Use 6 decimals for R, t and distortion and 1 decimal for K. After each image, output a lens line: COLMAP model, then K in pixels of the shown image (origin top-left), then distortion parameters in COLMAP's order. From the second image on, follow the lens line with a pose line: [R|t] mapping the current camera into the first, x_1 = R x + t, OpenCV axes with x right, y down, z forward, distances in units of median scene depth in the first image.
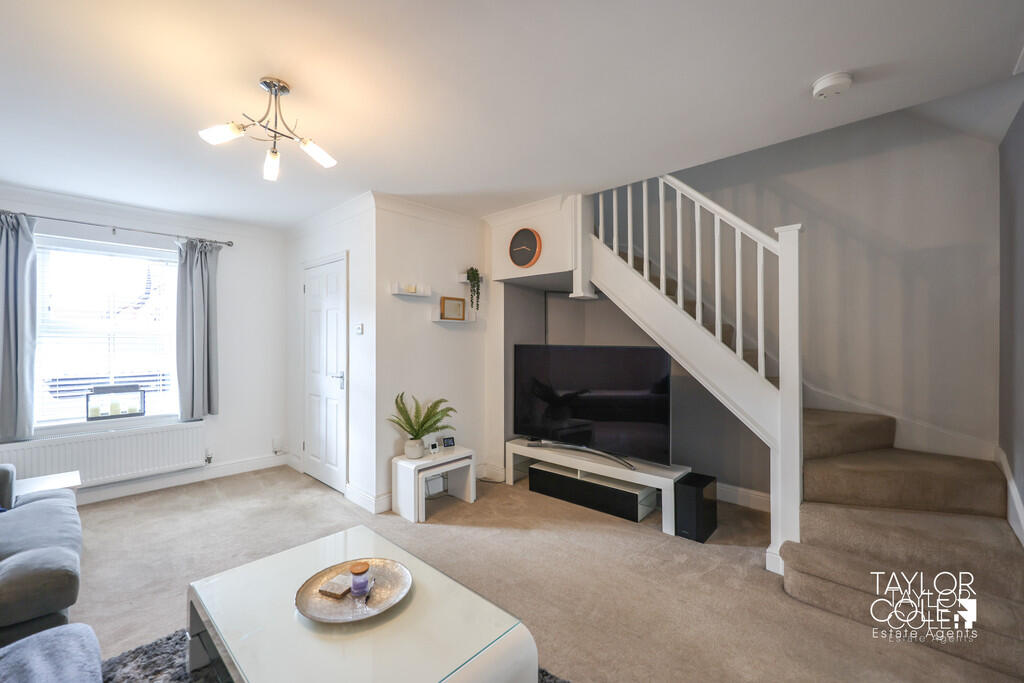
lens RADIAL K [[414.8, 0, 509.3], [0, 414.8, 342.6], [0, 0, 1]] dist [0.001704, -0.001288]
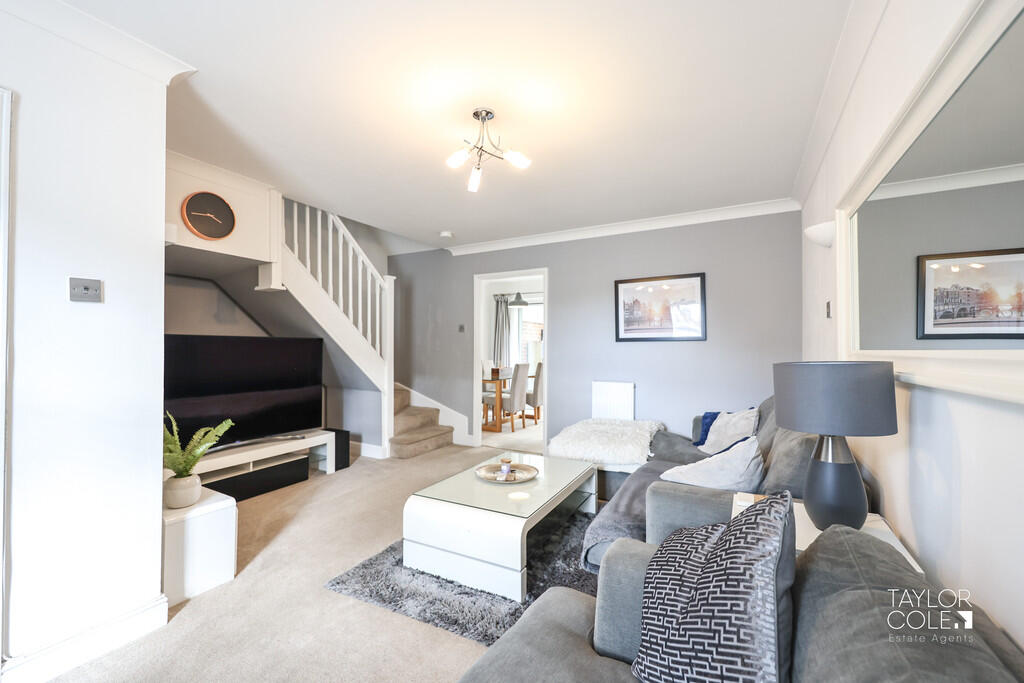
lens RADIAL K [[414.8, 0, 510.7], [0, 414.8, 337.3], [0, 0, 1]] dist [0.001704, -0.001288]
pose [[-0.240441, 0.015999, 0.970532, -0.936496], [0.000637, 0.999867, -0.016325, 0.026396], [-0.970663, -0.003307, -0.240419, 0.638314]]
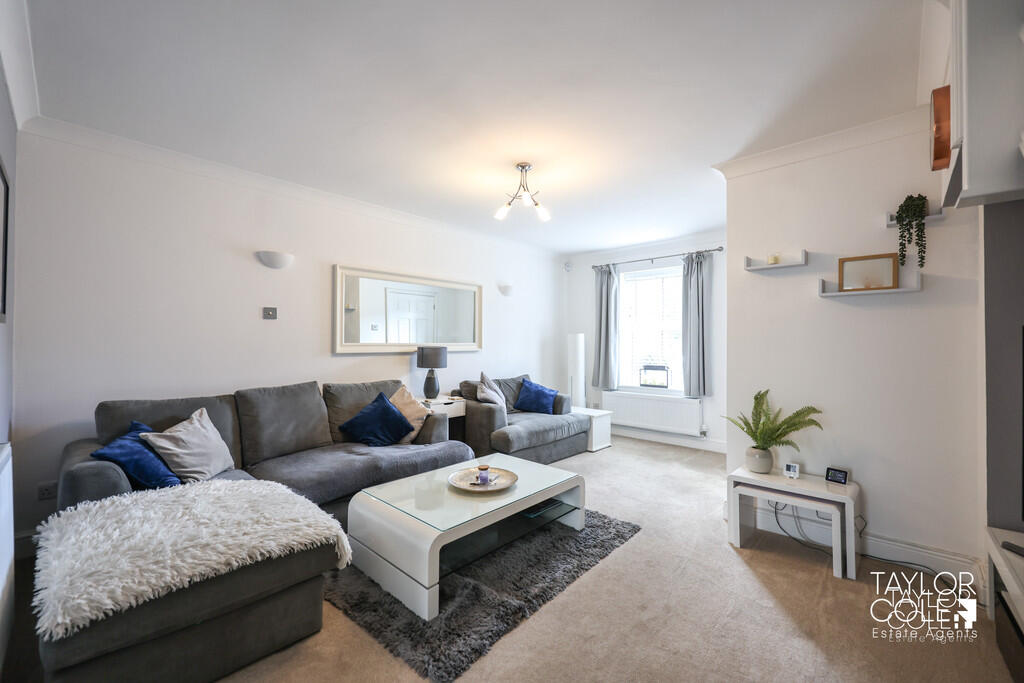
lens RADIAL K [[414.8, 0, 515.8], [0, 414.8, 339.4], [0, 0, 1]] dist [0.001704, -0.001288]
pose [[0.026861, -0.012886, -0.999556, 0.543591], [-0.006246, 0.999895, -0.013058, 0.035572], [0.999620, 0.006594, 0.026777, 0.496404]]
